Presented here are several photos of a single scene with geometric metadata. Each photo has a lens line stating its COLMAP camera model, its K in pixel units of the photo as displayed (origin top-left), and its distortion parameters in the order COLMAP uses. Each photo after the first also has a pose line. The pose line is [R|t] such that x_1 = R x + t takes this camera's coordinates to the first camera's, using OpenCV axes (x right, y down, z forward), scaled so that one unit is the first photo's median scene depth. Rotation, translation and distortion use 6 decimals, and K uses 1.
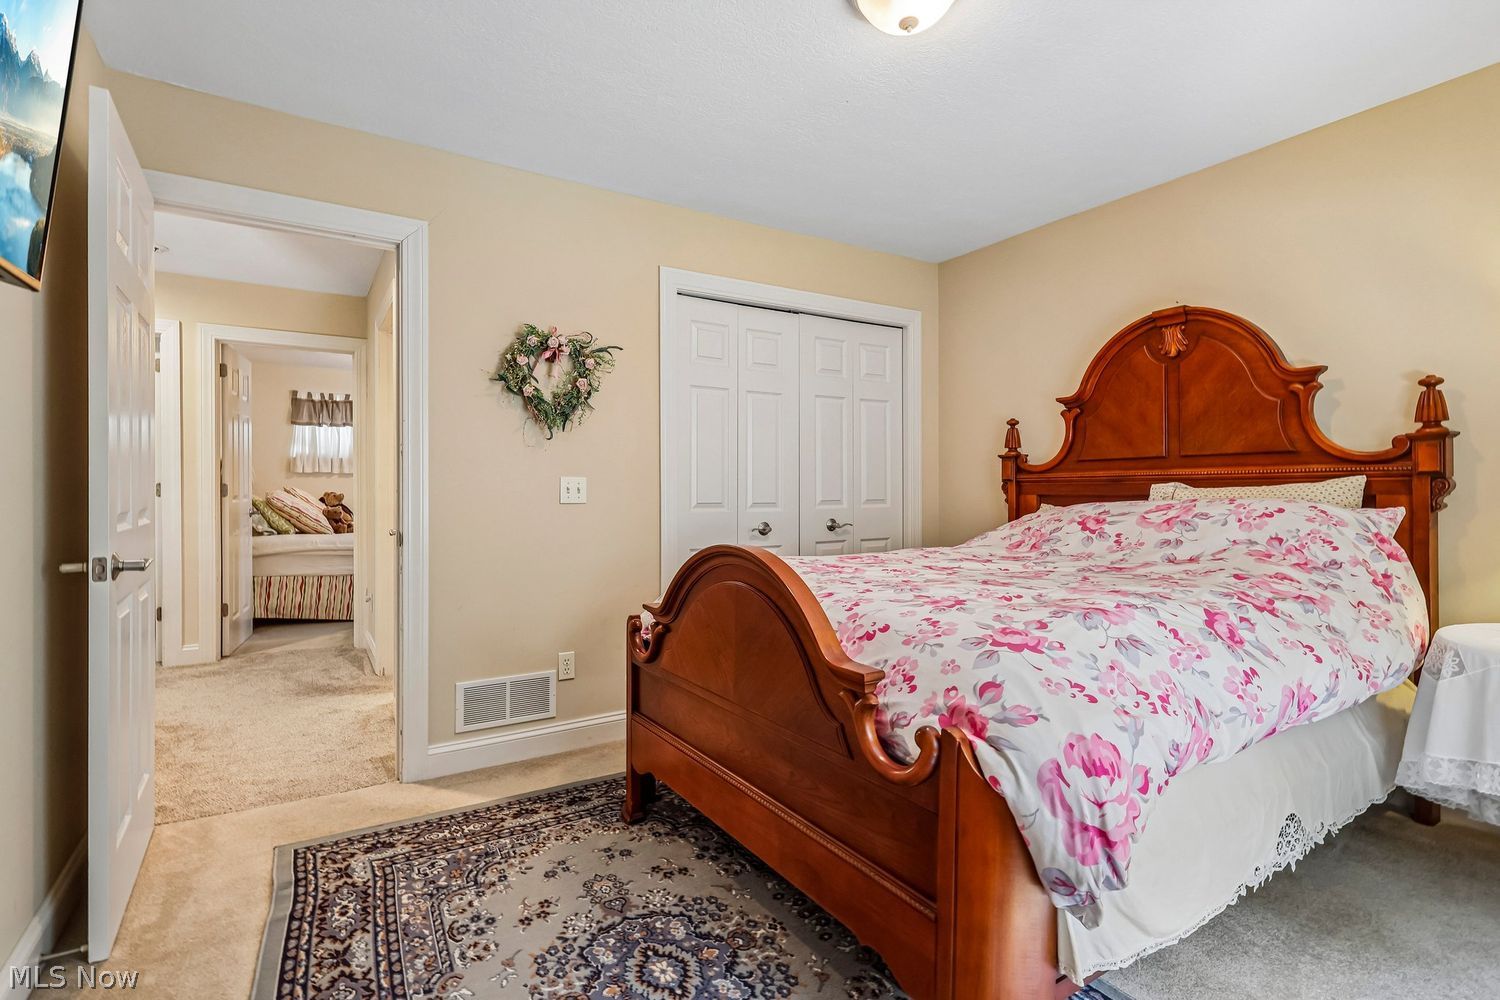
lens RADIAL K [[711.5, 0, 750.1], [0, 711.5, 489.5], [0, 0, 1]] dist [-0.001371, -0.000725]
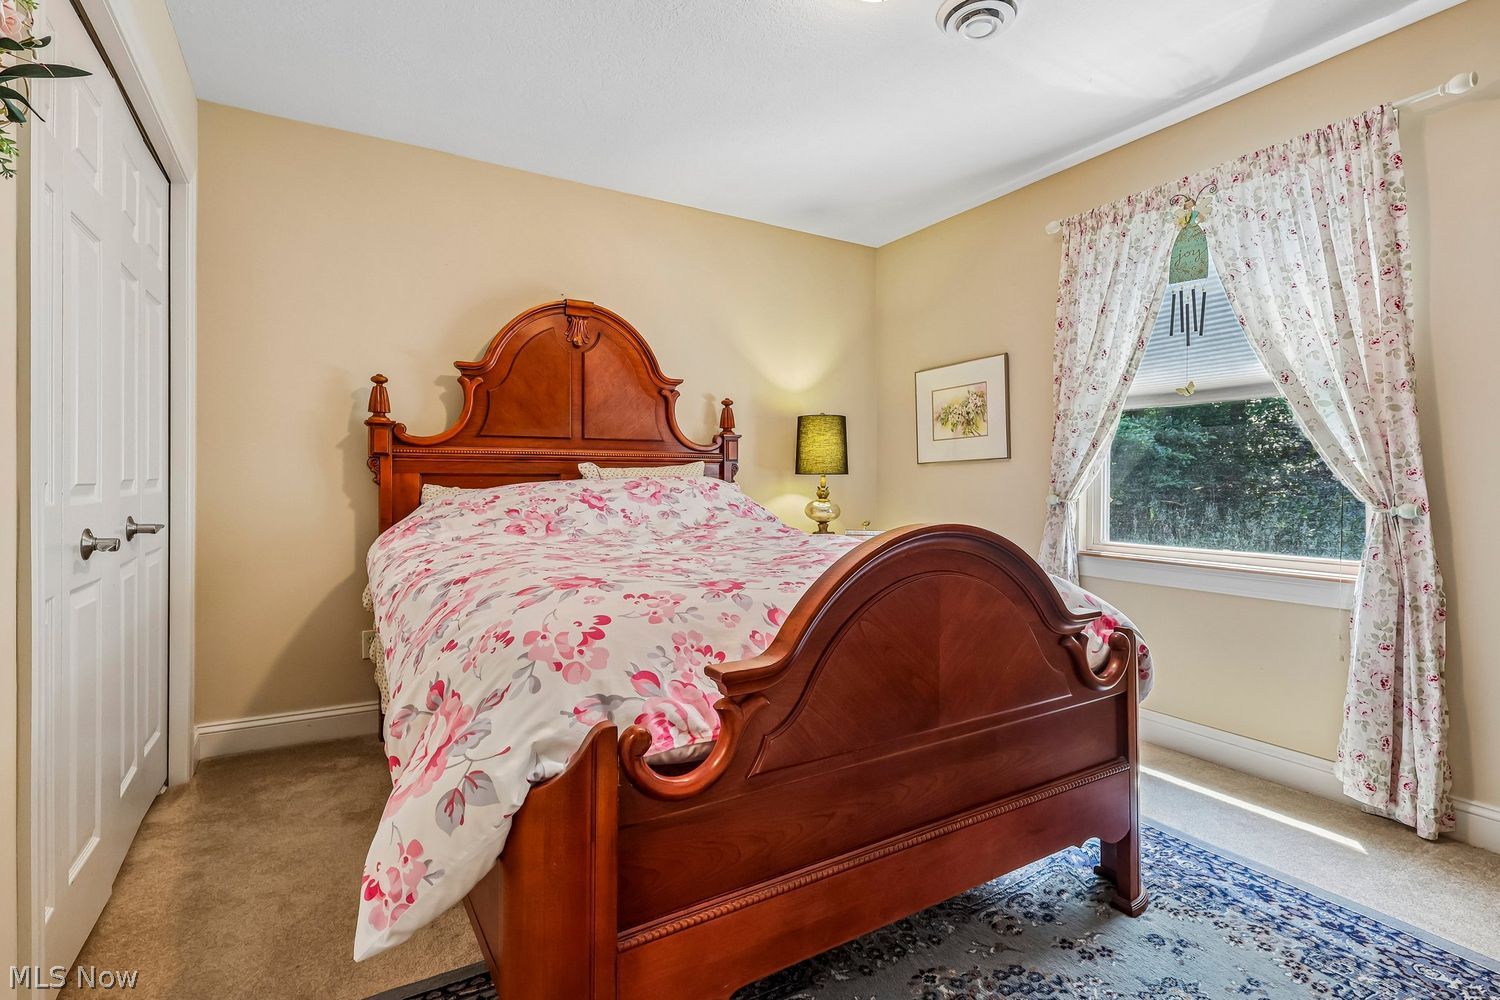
lens RADIAL K [[711.5, 0, 750.1], [0, 711.5, 489.5], [0, 0, 1]] dist [-0.001371, -0.000725]
pose [[0.028350, -0.019384, 0.999410, -0.488809], [-0.010810, 0.999748, 0.019697, 0.007256], [-0.999540, -0.011362, 0.028134, 0.716236]]
